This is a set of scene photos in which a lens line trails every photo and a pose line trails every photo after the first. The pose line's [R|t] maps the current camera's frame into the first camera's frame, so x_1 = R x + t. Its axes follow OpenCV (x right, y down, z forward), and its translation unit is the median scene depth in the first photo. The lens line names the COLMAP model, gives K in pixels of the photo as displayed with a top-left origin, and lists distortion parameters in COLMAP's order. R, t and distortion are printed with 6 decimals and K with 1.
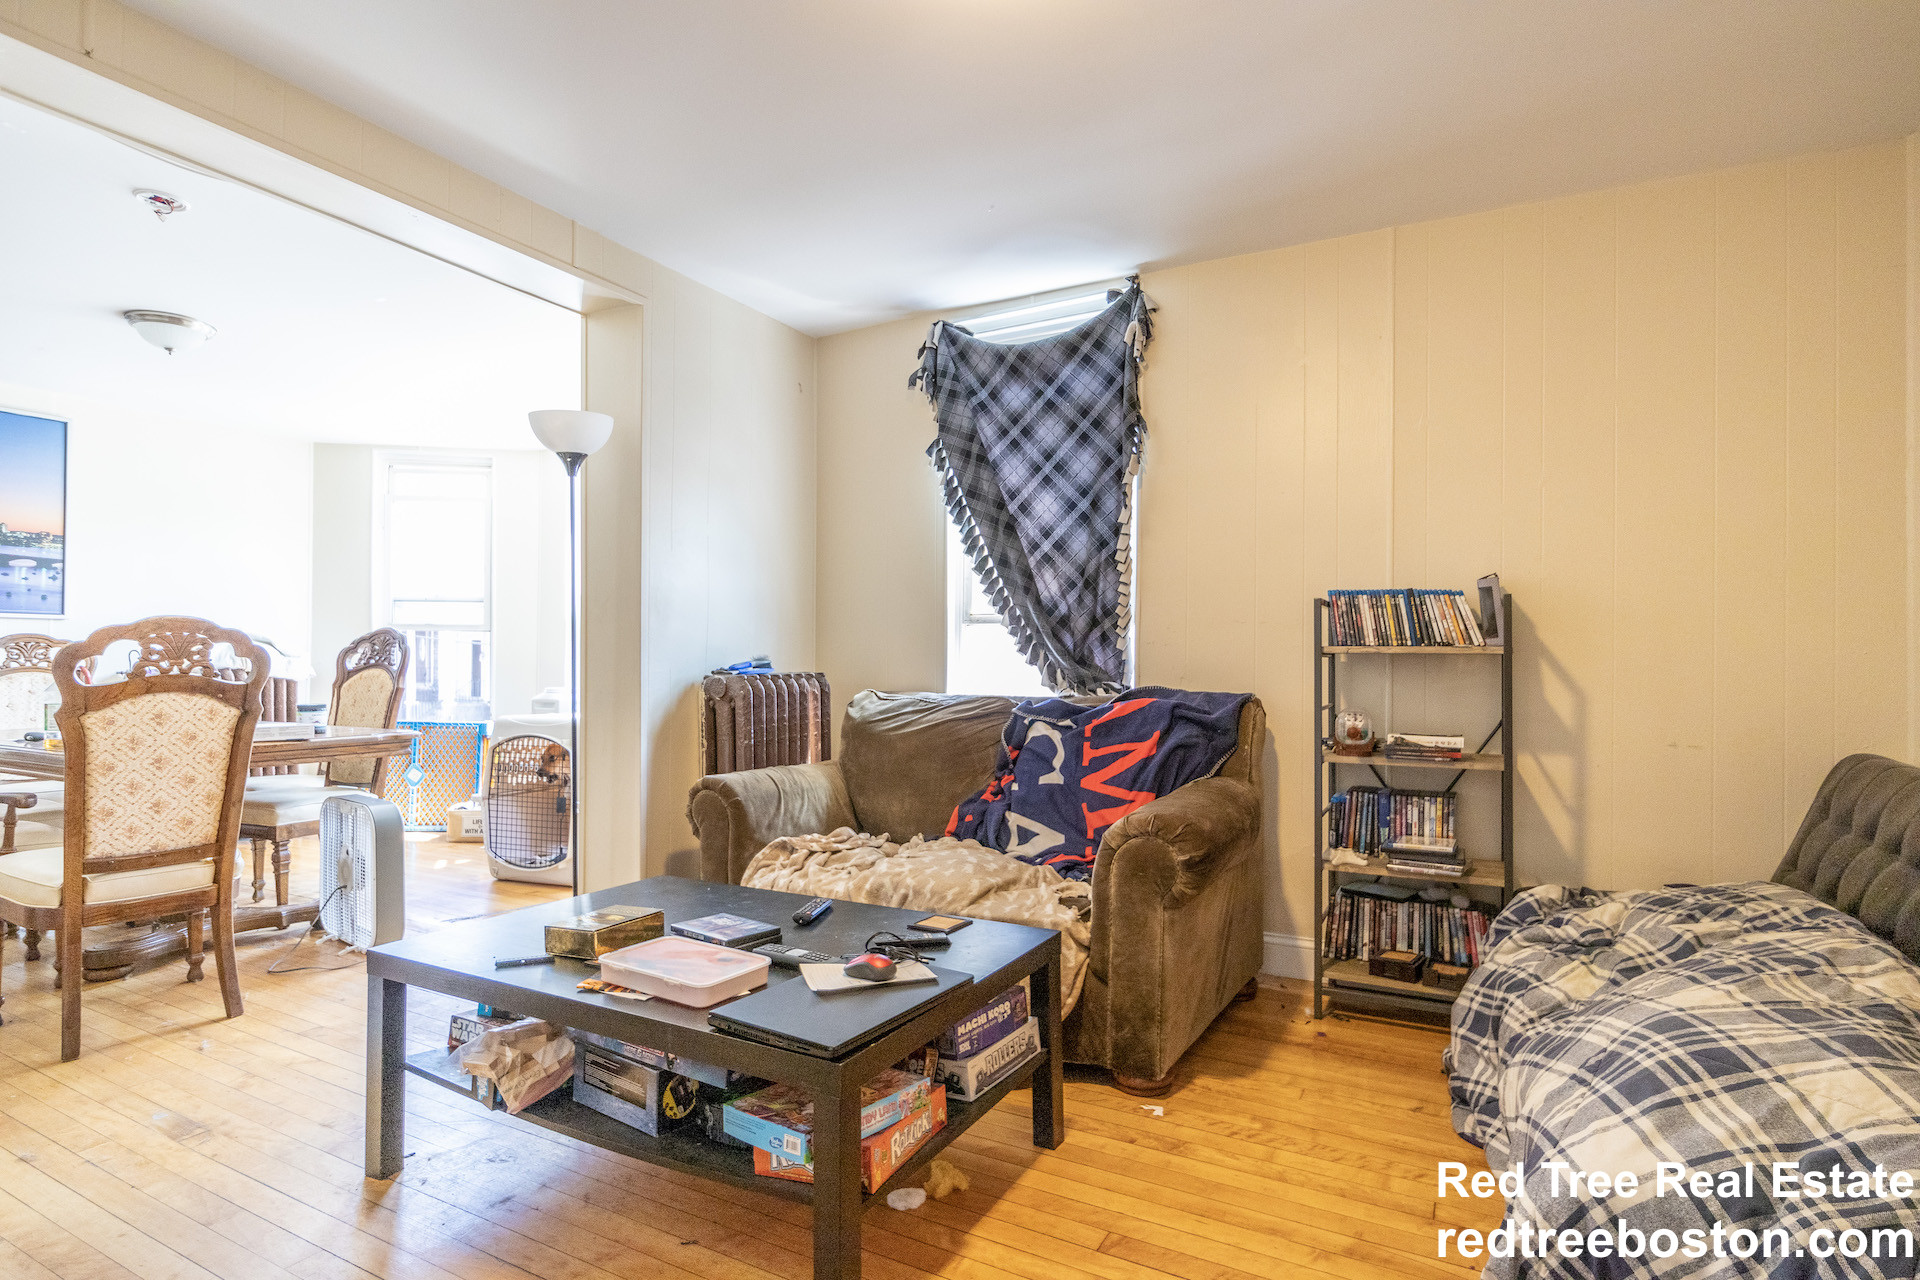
lens RADIAL K [[1009.3, 0, 966.1], [0, 1009.3, 644.1], [0, 0, 1]] dist [0.000452, 0.001084]
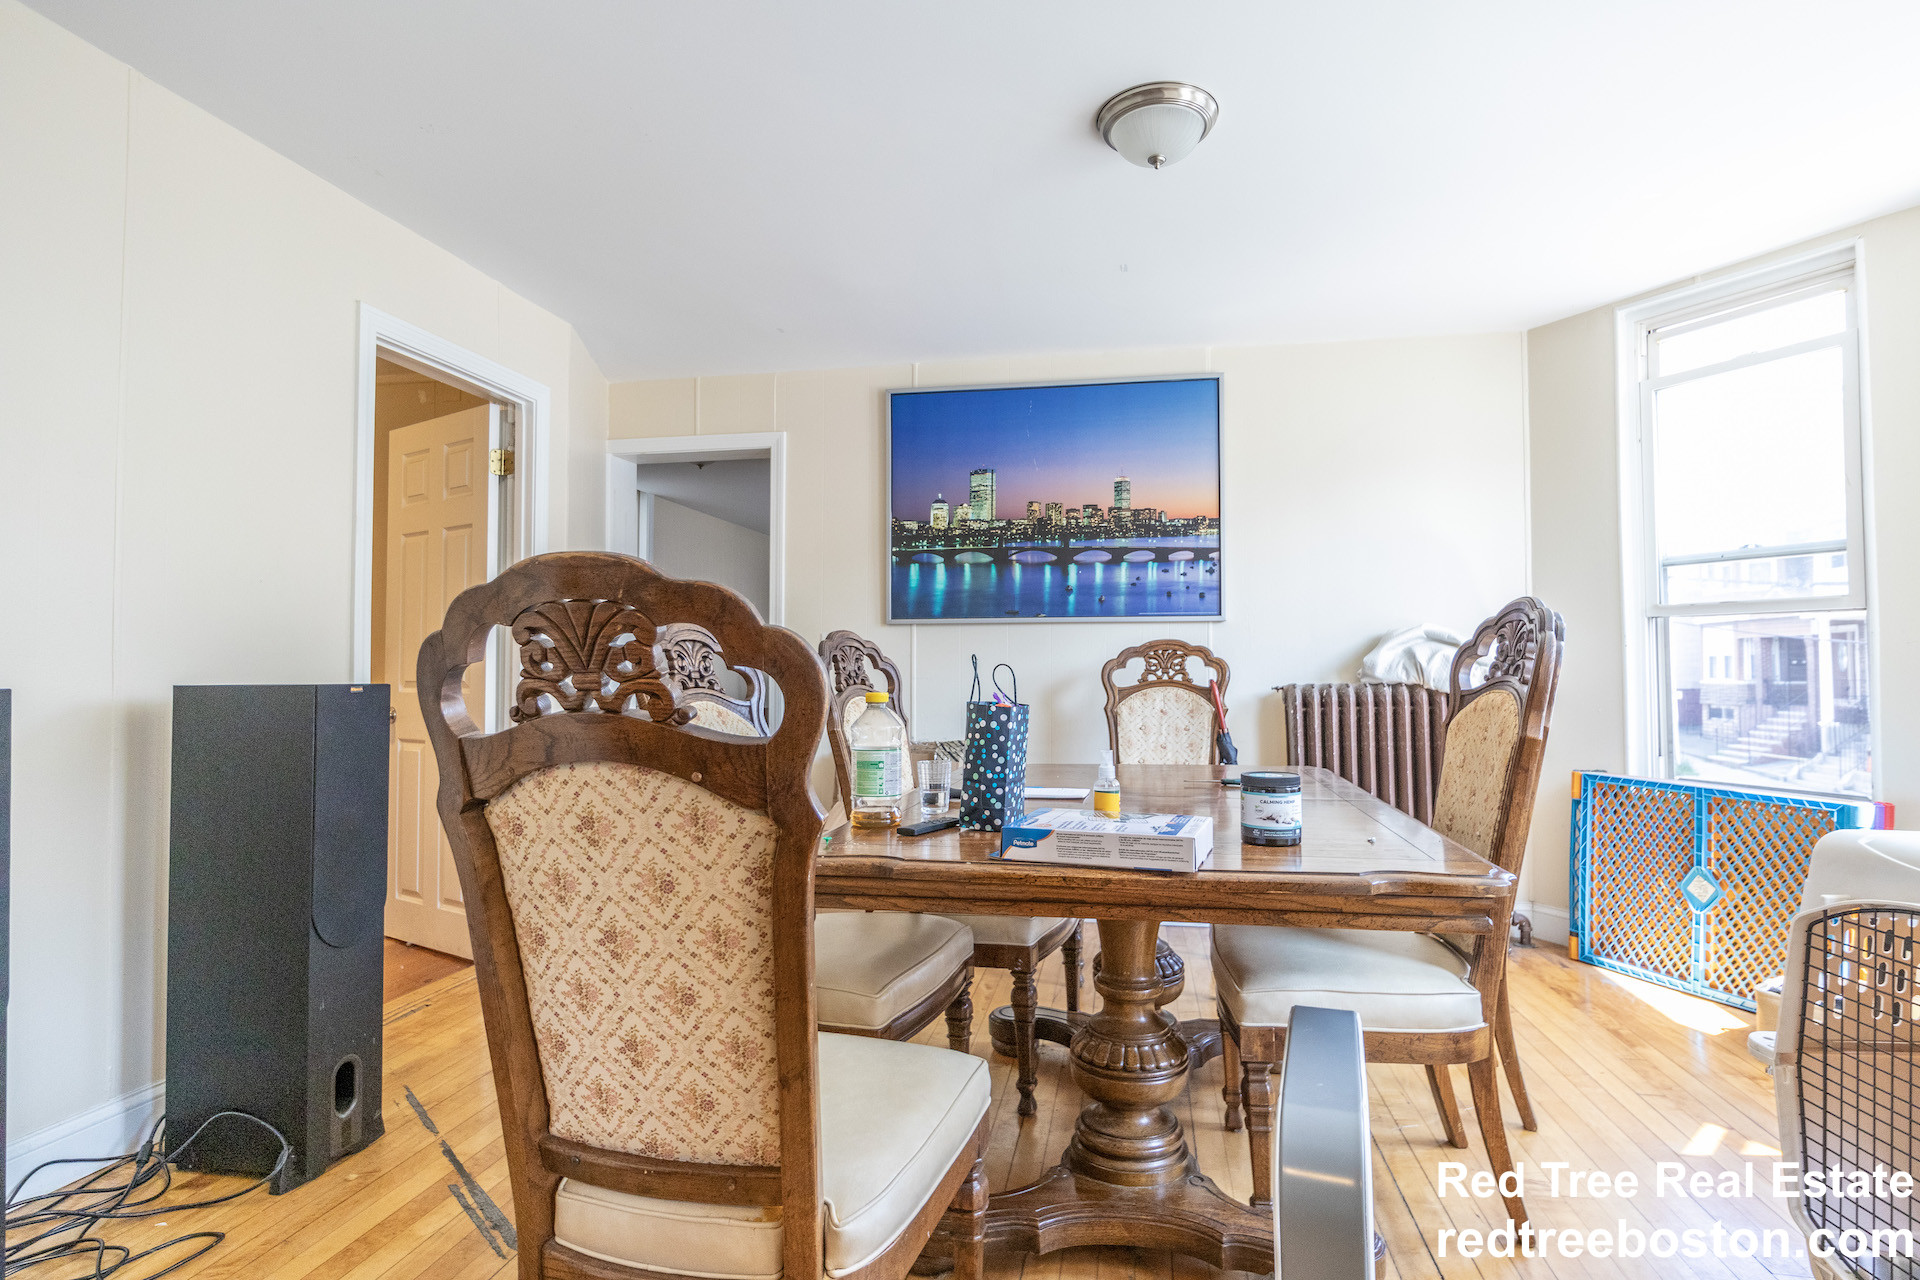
lens RADIAL K [[1009.3, 0, 967.2], [0, 1009.3, 642.5], [0, 0, 1]] dist [0.000452, 0.001084]
pose [[0.344151, -0.028709, -0.938475, -0.210918], [0.017737, 0.999553, -0.024073, 0.008212], [0.938747, -0.008361, 0.344506, 0.540417]]
